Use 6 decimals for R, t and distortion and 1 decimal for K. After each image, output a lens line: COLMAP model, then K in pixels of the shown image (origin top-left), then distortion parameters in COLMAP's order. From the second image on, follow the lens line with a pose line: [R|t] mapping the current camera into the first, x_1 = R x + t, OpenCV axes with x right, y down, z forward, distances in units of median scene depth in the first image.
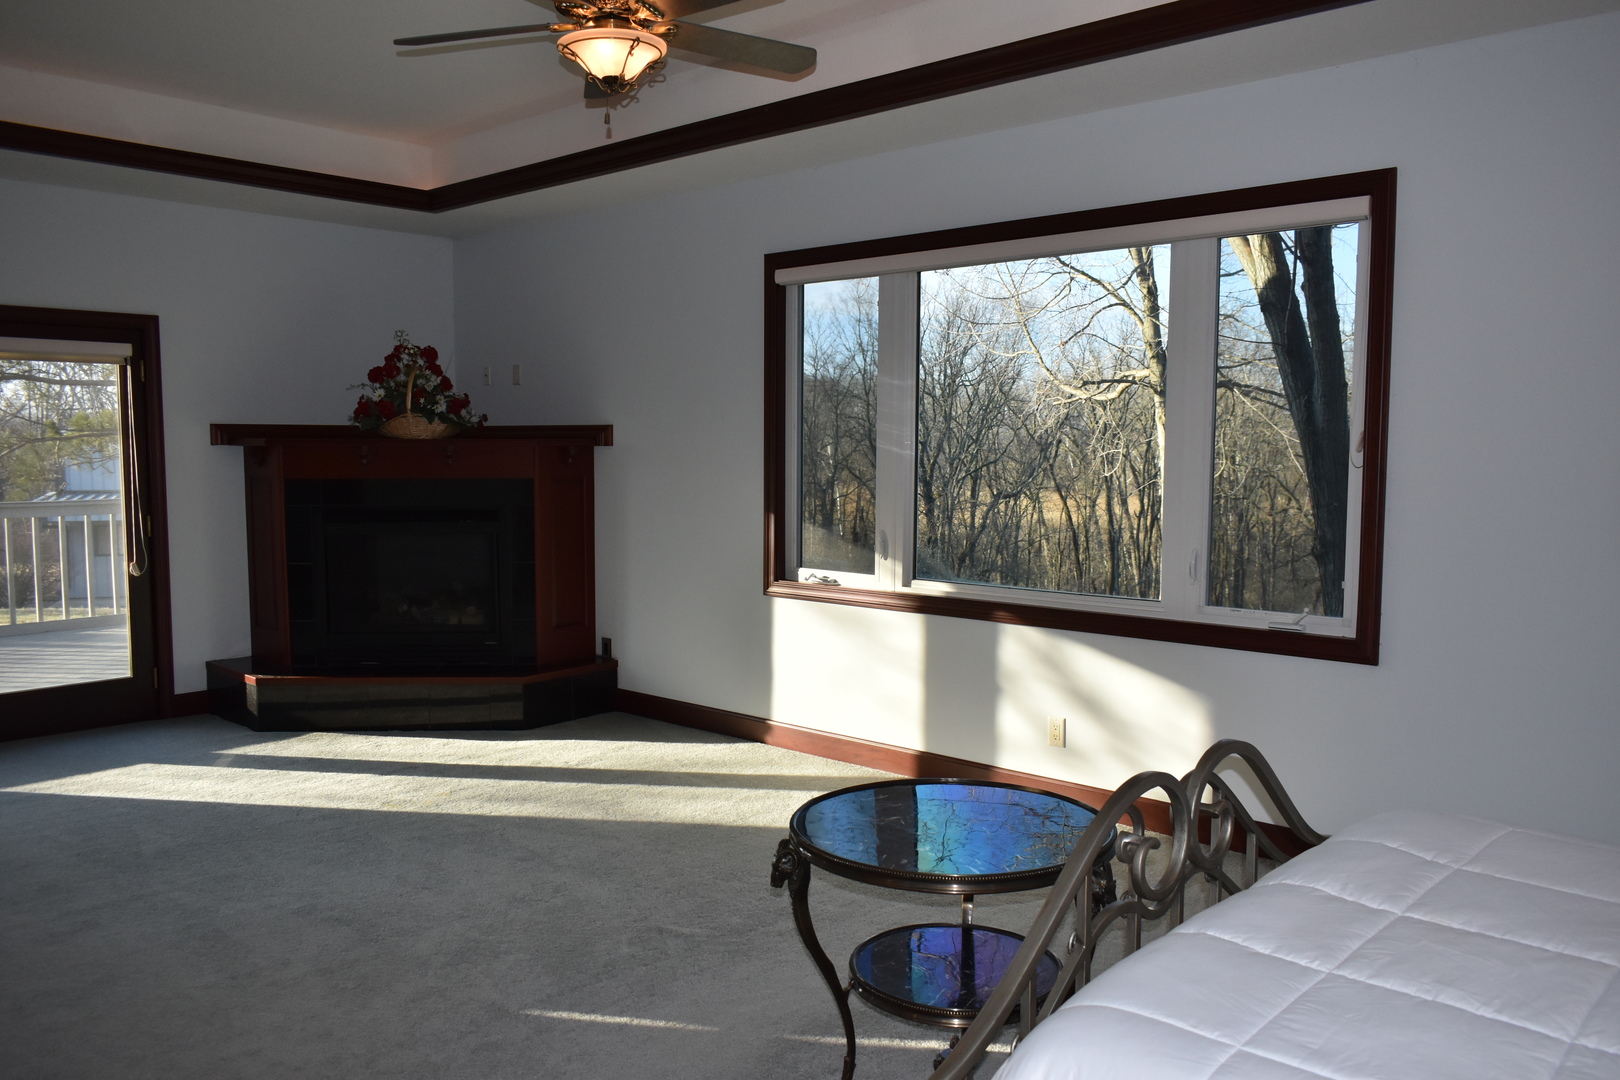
lens RADIAL K [[1240.1, 0, 811.5], [0, 1240.1, 545.4], [0, 0, 1]] dist [-0.024602, 0.017259]
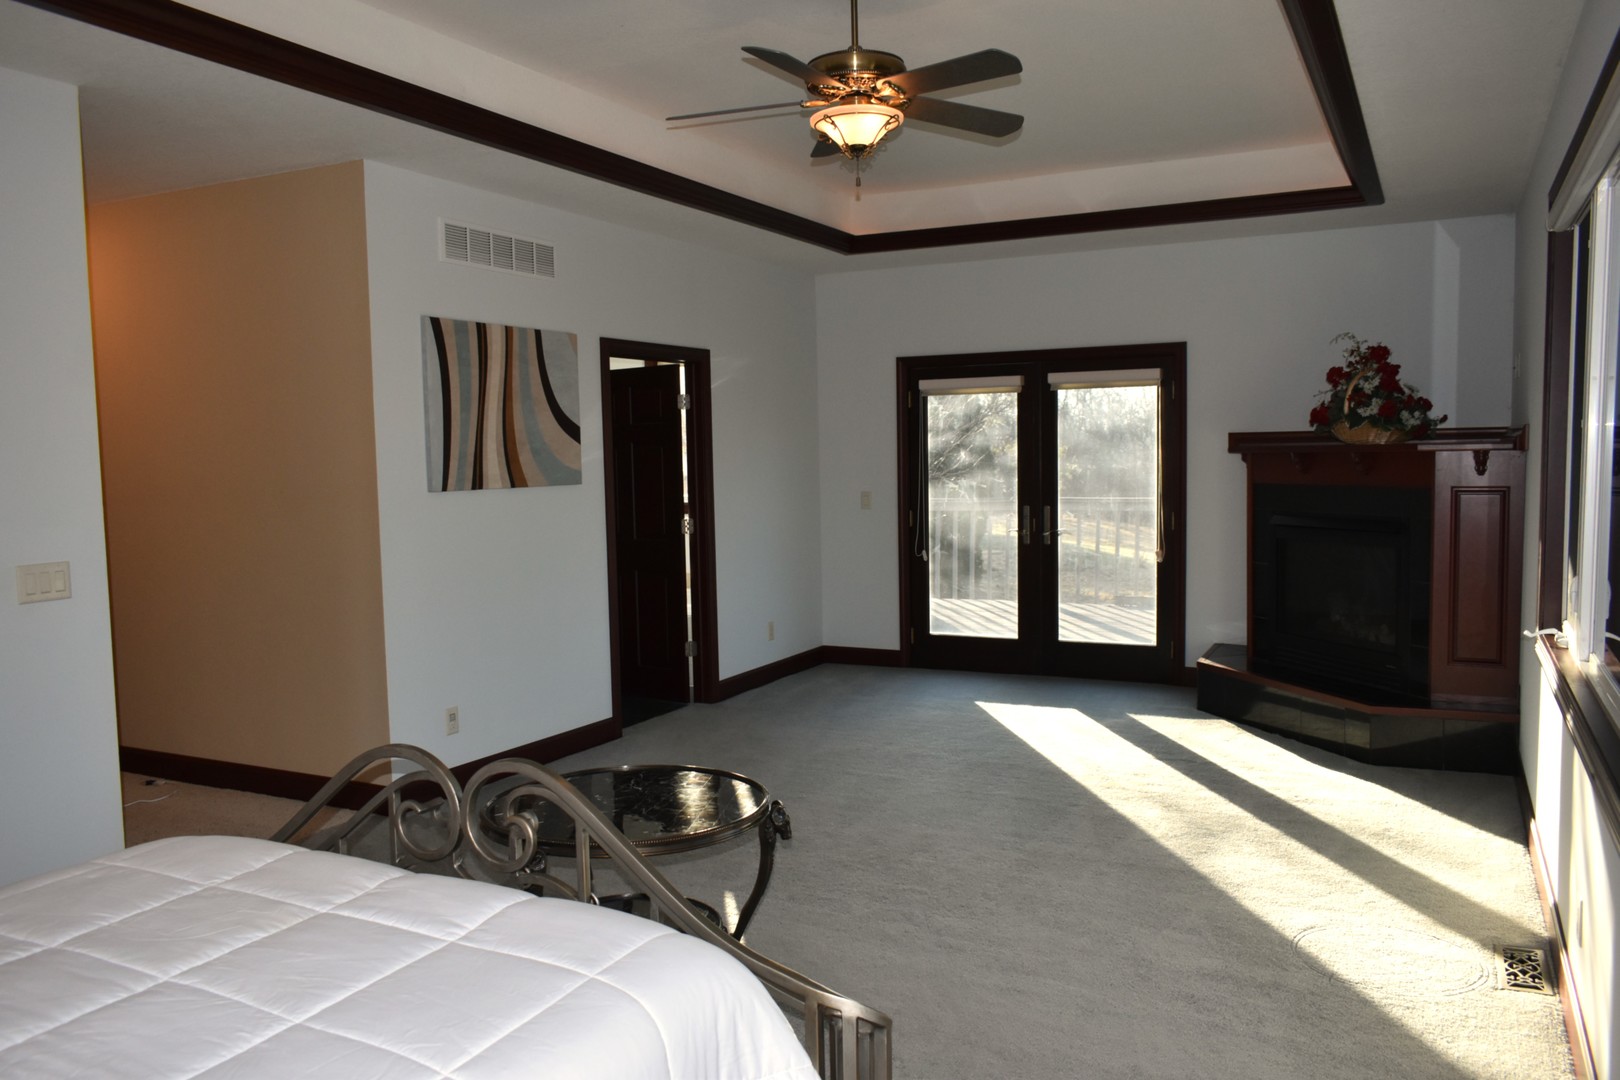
lens RADIAL K [[1240.1, 0, 810.8], [0, 1240.1, 536.5], [0, 0, 1]] dist [-0.024602, 0.017259]
pose [[0.260526, 0.061835, -0.963485, 0.521996], [-0.063745, 0.996871, 0.046741, -0.034052], [0.963360, 0.049240, 0.263653, 0.356454]]
